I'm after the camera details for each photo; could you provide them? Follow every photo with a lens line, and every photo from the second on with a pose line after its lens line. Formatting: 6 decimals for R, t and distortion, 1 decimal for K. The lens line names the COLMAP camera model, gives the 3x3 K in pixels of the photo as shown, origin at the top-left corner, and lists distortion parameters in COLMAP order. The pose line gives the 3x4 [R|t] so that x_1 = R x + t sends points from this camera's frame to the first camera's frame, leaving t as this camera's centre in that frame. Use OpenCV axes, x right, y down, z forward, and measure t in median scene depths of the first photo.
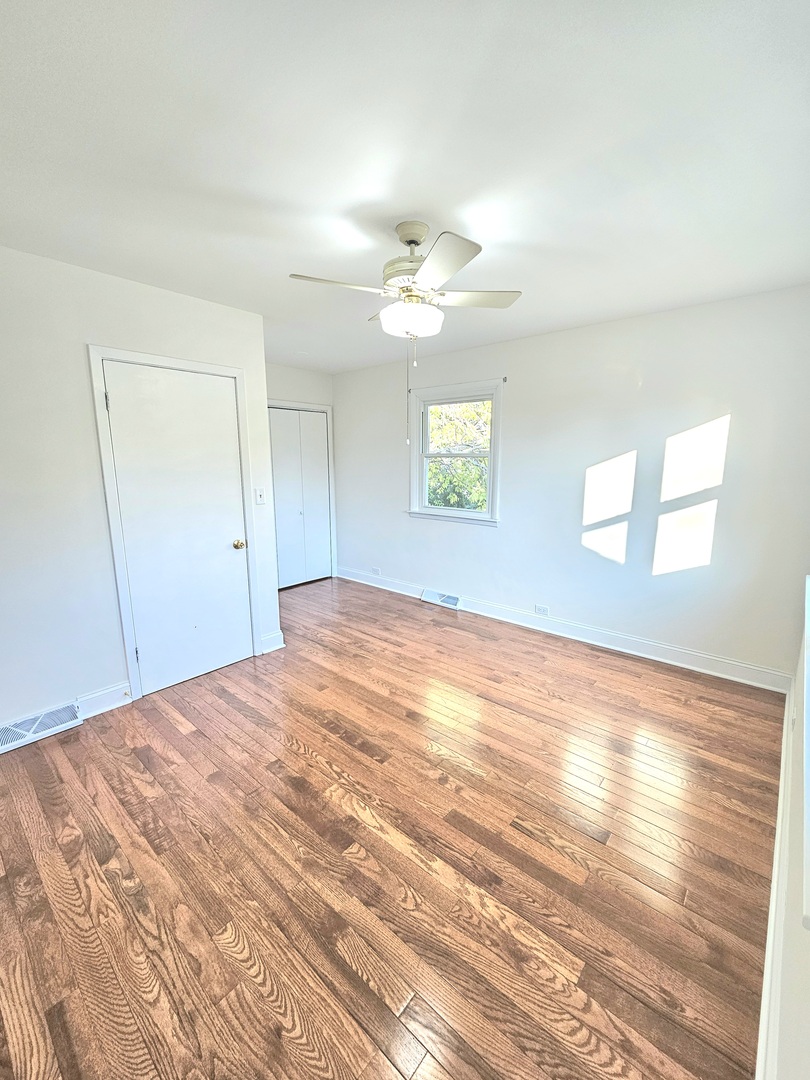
lens RADIAL K [[445.0, 0, 403.4], [0, 445.0, 541.5], [0, 0, 1]] dist [-0.007177, 0.003367]
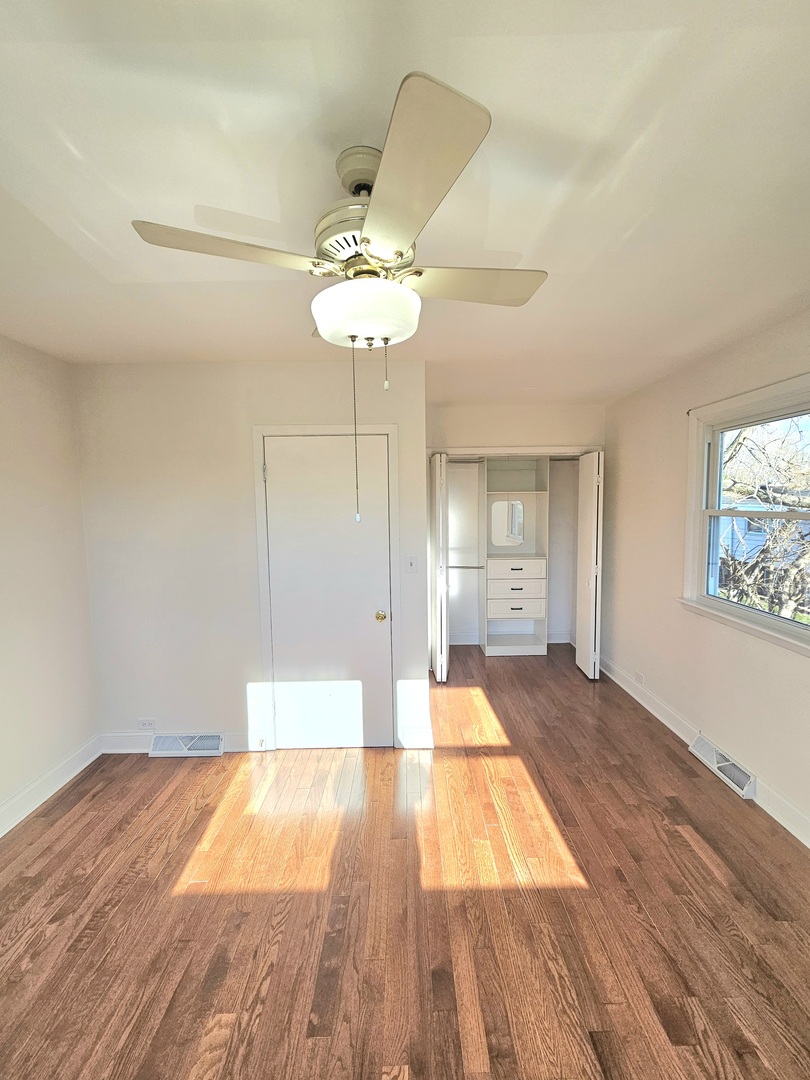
lens RADIAL K [[445.0, 0, 412.7], [0, 445.0, 542.1], [0, 0, 1]] dist [-0.007177, 0.003367]
pose [[0.671023, 0.065653, -0.738524, 0.439973], [-0.126542, 0.991599, -0.026825, -0.174130], [0.730558, 0.111454, 0.673693, 0.592020]]
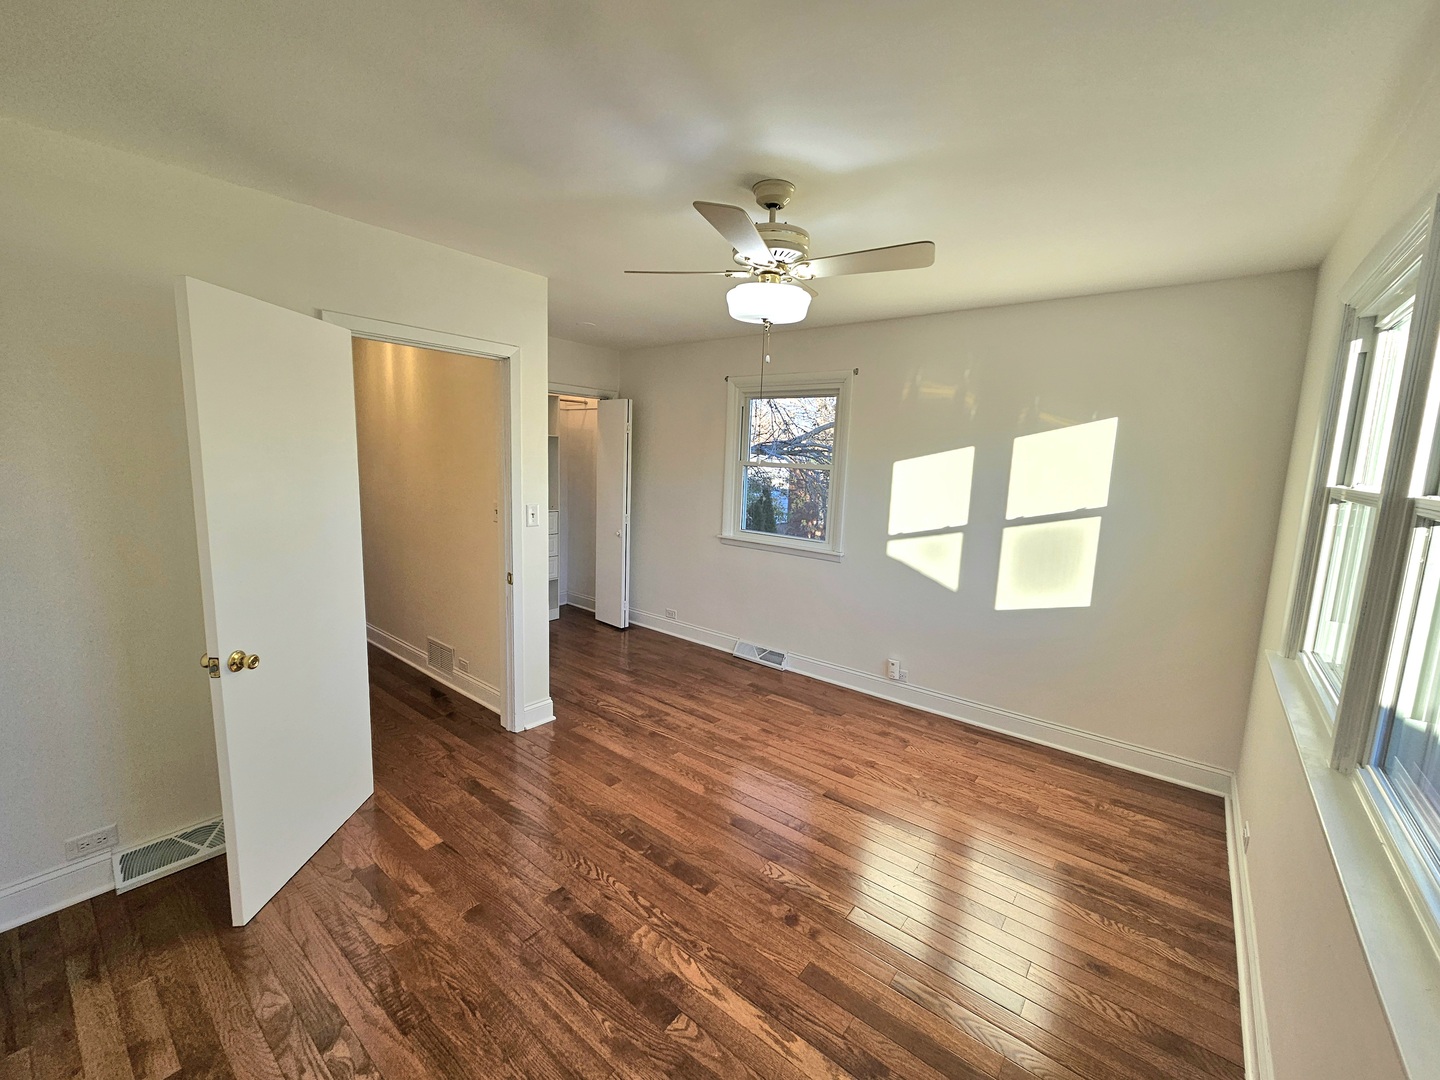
lens RADIAL K [[593.4, 0, 711.2], [0, 593.4, 536.7], [0, 0, 1]] dist [-0.007177, 0.003367]
pose [[0.998466, 0.031371, 0.045617, -0.098100], [-0.029233, 0.998477, -0.046795, -0.039968], [-0.047015, 0.045390, 0.997862, 0.002880]]
